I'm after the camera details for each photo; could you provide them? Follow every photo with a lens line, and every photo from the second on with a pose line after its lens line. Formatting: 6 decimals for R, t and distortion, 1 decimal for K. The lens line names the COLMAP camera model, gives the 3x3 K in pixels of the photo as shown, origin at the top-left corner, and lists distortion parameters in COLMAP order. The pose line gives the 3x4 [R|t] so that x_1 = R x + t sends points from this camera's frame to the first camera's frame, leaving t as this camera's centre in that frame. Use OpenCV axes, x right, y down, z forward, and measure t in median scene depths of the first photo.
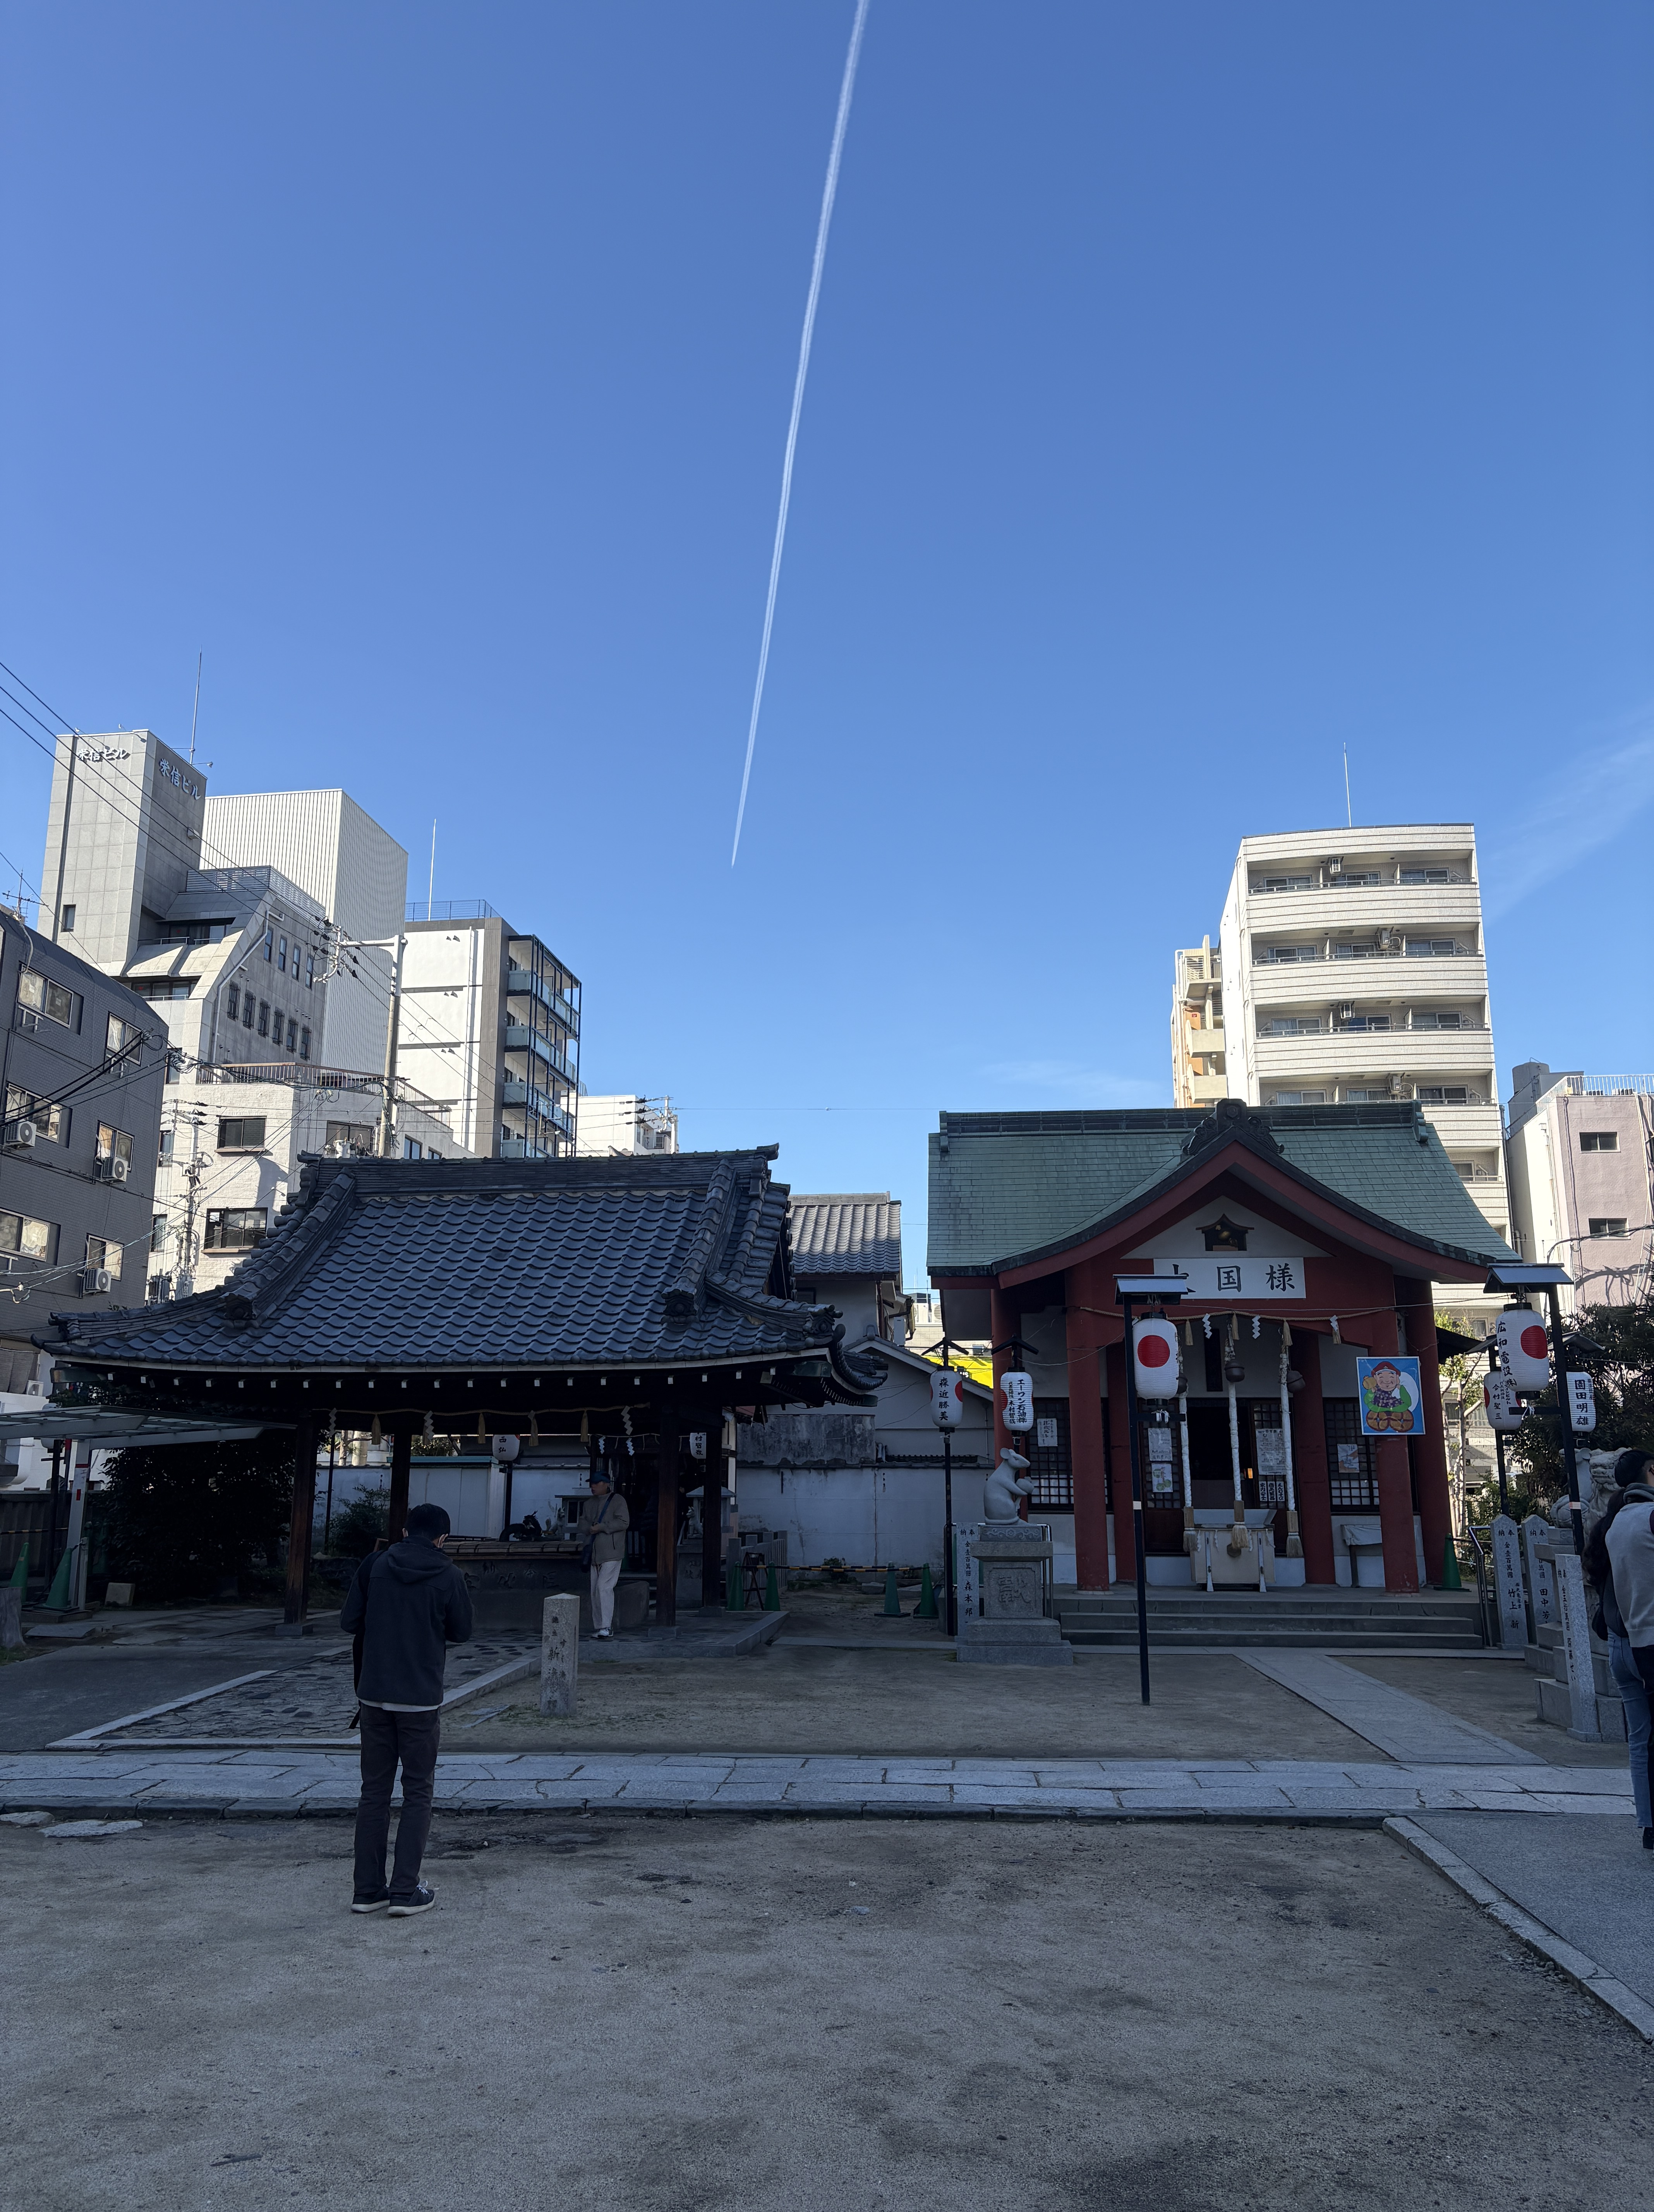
lens RADIAL K [[1653.4, 0, 827.0], [0, 1653.4, 1106.0], [0, 0, 1]] dist [0.086721, -0.001300]
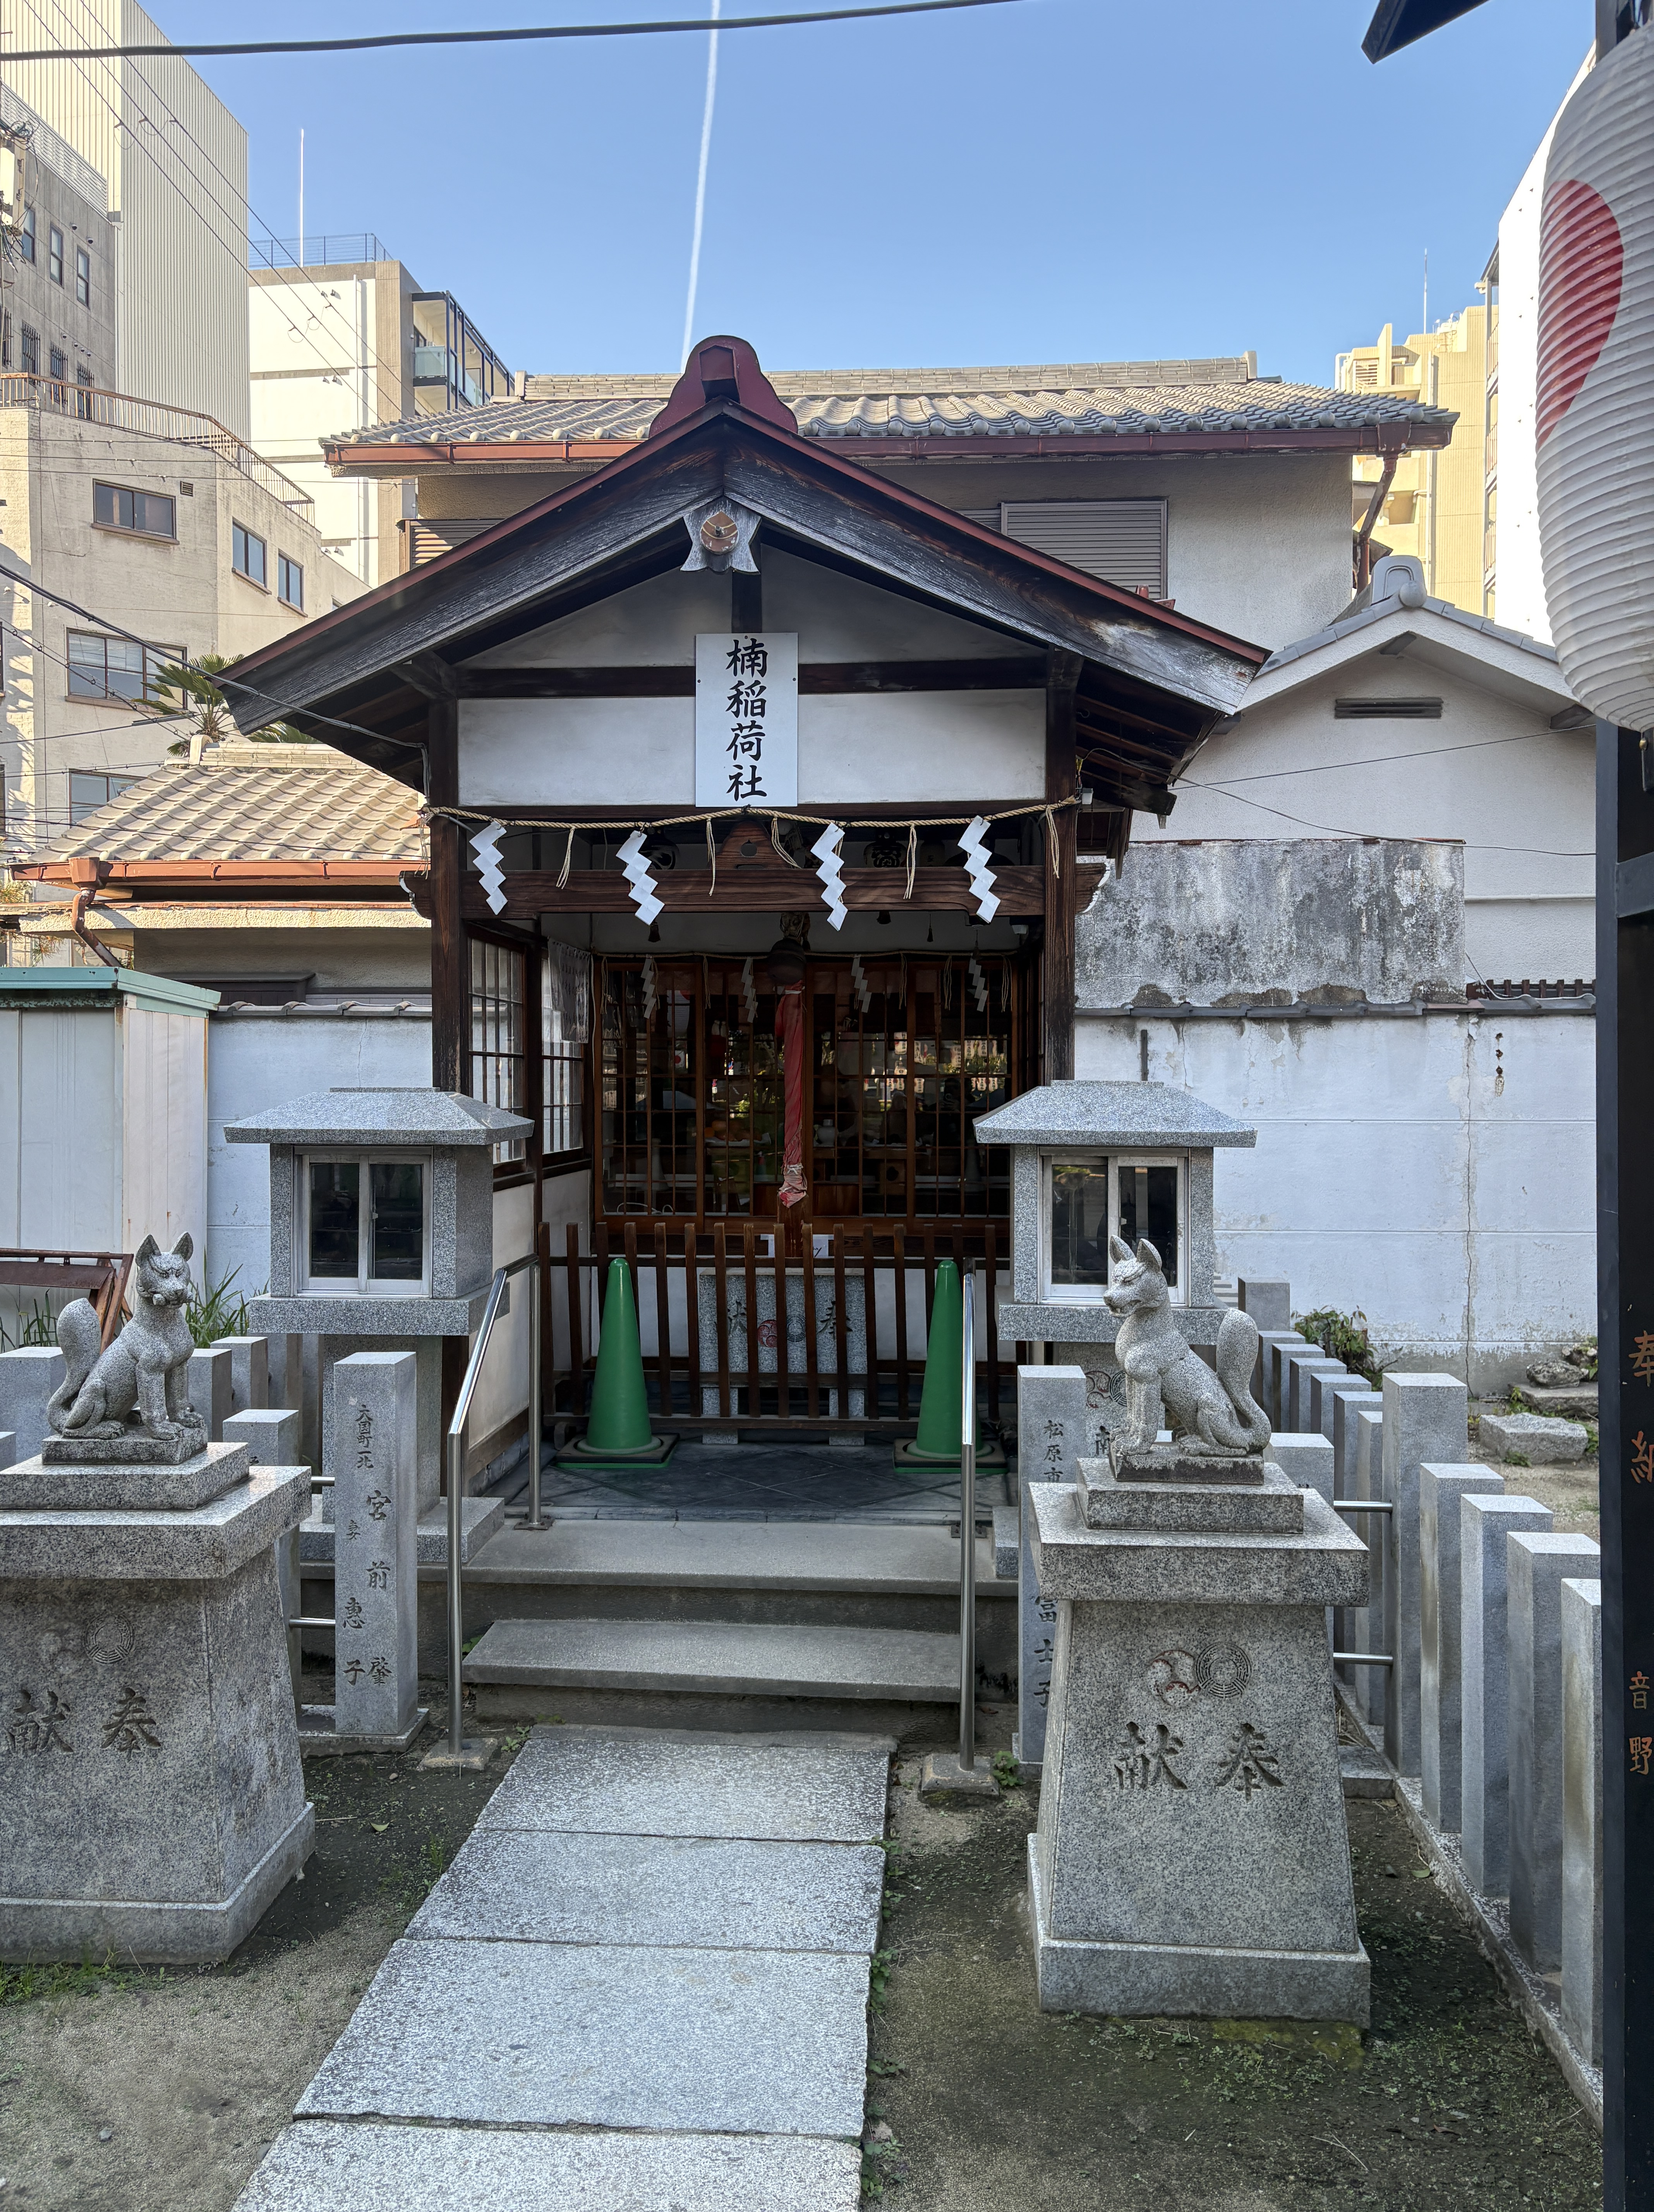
lens RADIAL K [[1690.7, 0, 827.0], [0, 1690.7, 1106.0], [0, 0, 1]] dist [-0.000467, -0.002374]
pose [[0.999916, -0.002825, 0.012629, -0.086900], [-0.000342, 0.969777, 0.243994, 0.159197], [-0.012936, -0.243978, 0.969694, 0.702377]]
